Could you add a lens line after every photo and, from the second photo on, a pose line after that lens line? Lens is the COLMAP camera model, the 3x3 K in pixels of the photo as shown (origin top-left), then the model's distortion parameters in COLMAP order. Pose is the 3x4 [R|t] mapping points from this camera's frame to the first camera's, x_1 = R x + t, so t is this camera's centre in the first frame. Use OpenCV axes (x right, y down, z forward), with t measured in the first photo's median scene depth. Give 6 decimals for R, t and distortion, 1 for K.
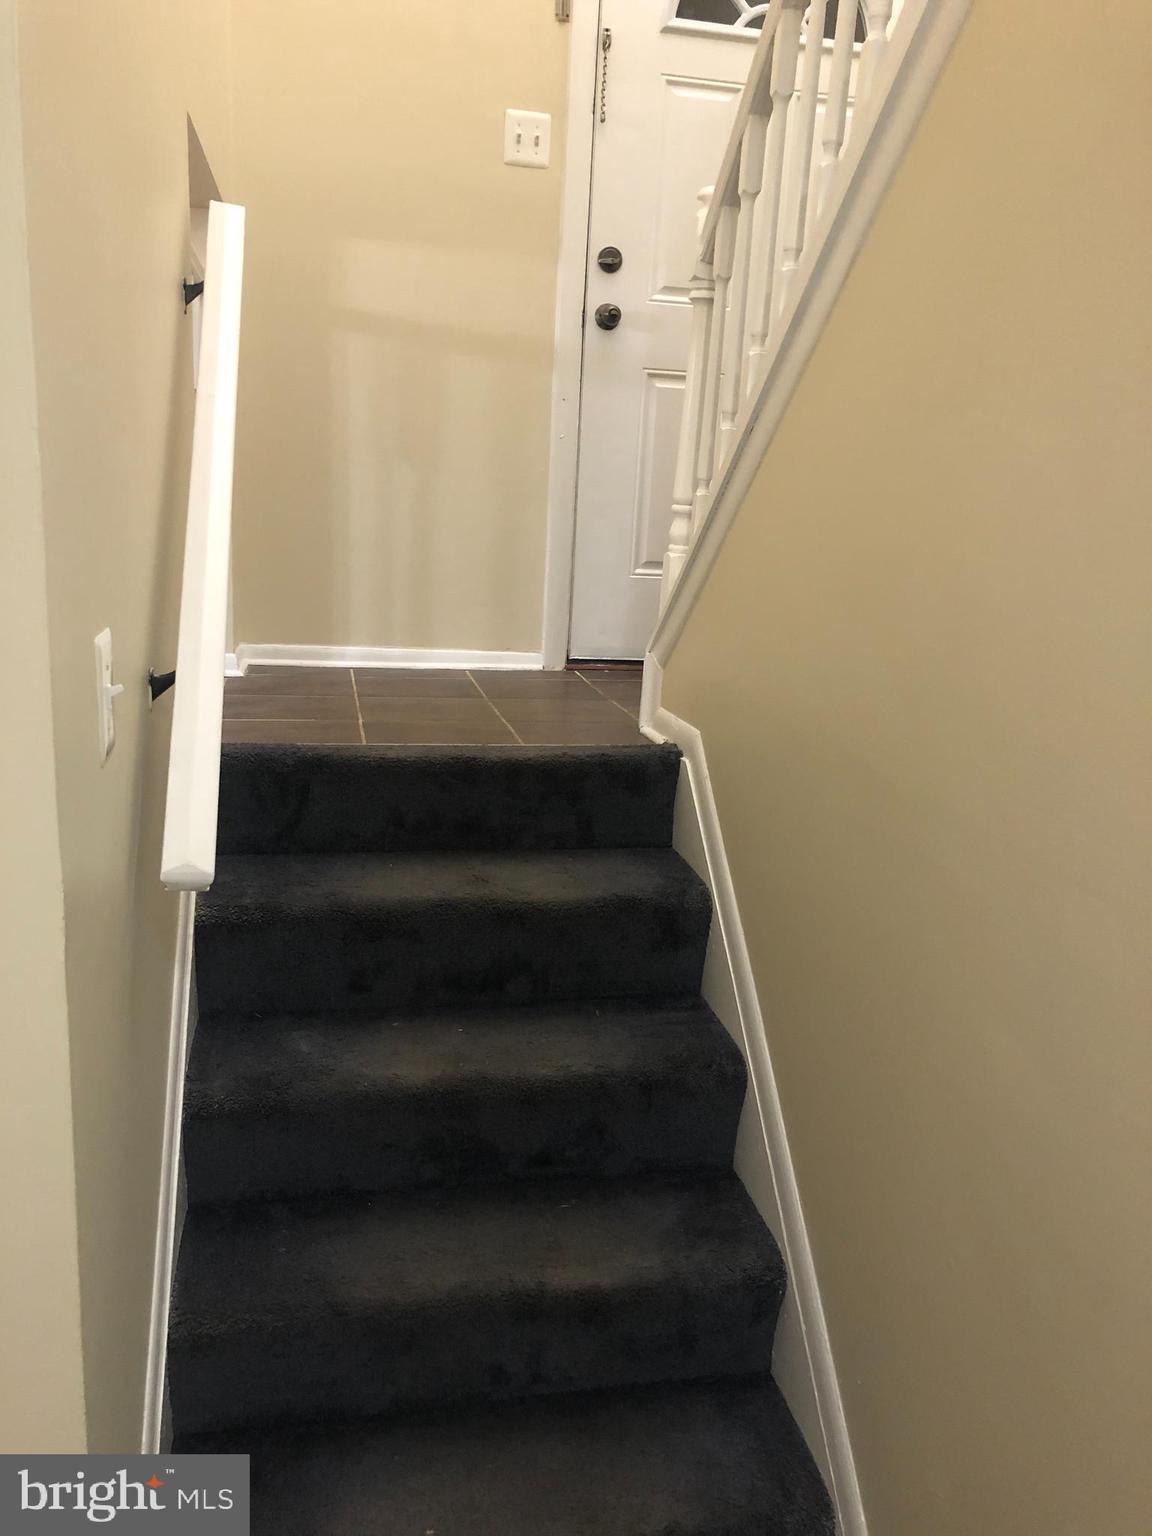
lens RADIAL K [[1266.9, 0, 582.0], [0, 1266.9, 767.2], [0, 0, 1]] dist [0.045042, -0.037904]
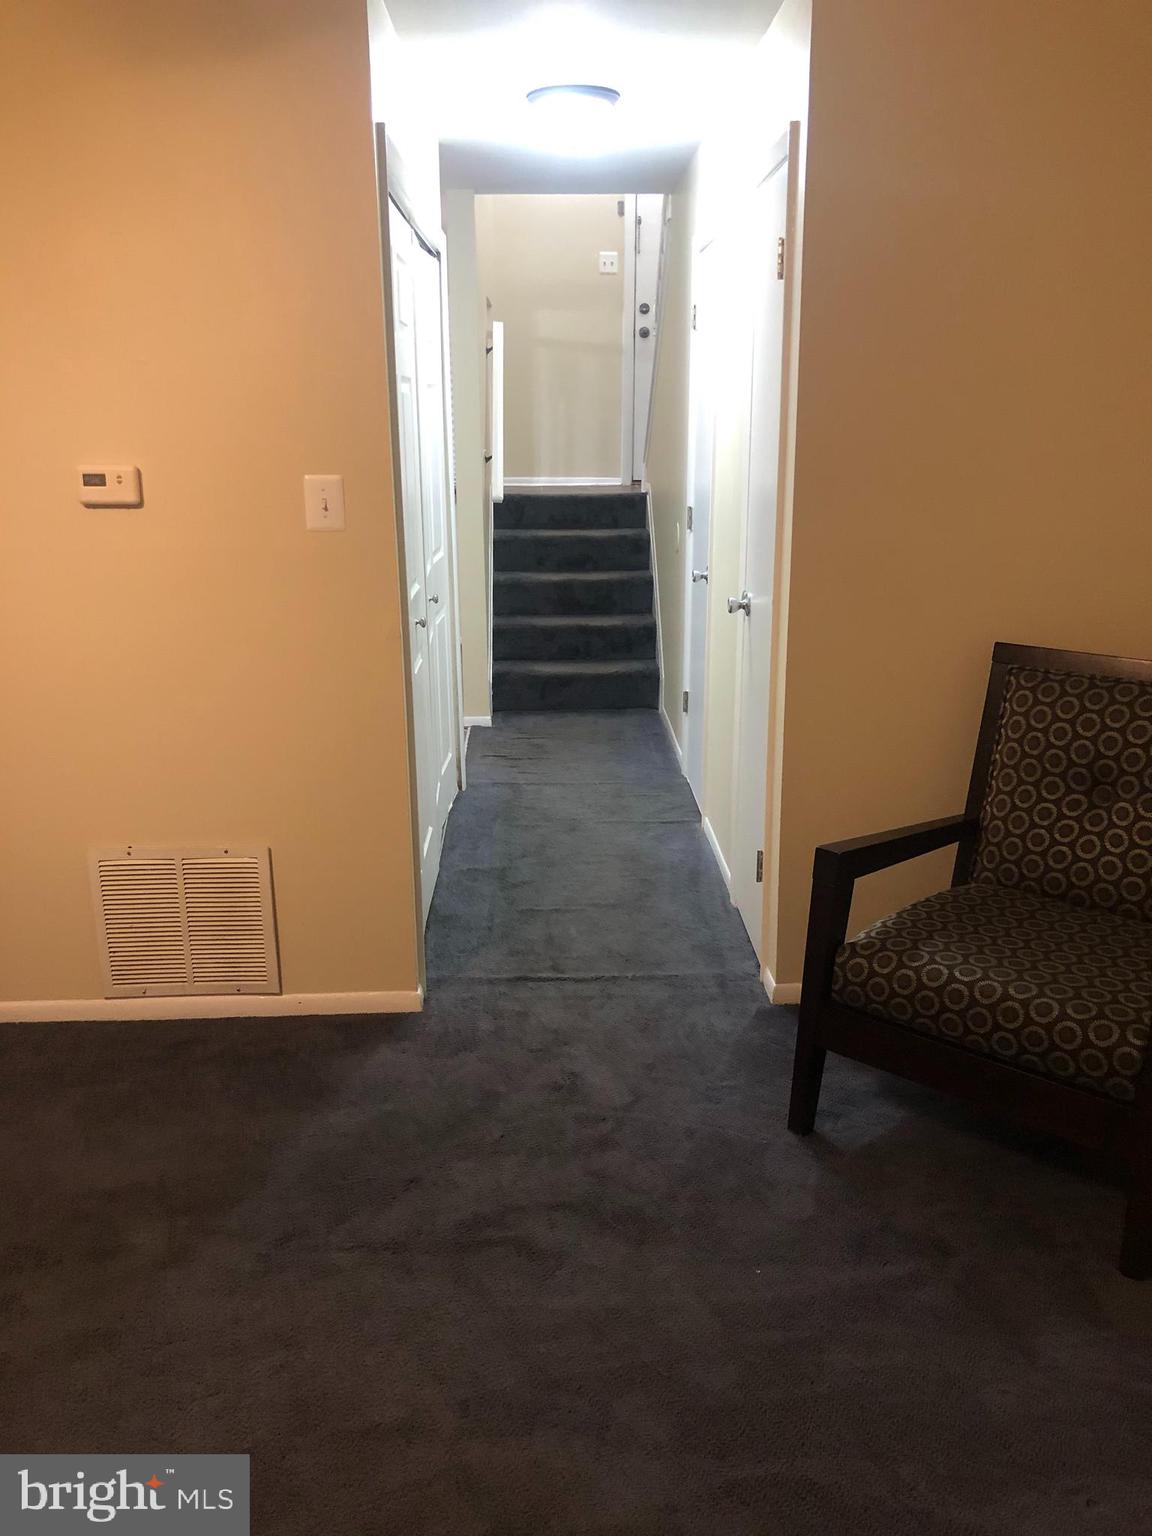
lens RADIAL K [[1266.9, 0, 569.5], [0, 1266.9, 762.6], [0, 0, 1]] dist [0.045042, -0.037904]
pose [[0.983749, -0.004155, -0.179502, 0.319111], [0.013328, 0.998664, 0.049928, 0.344647], [0.179055, -0.051509, 0.982490, -1.468994]]
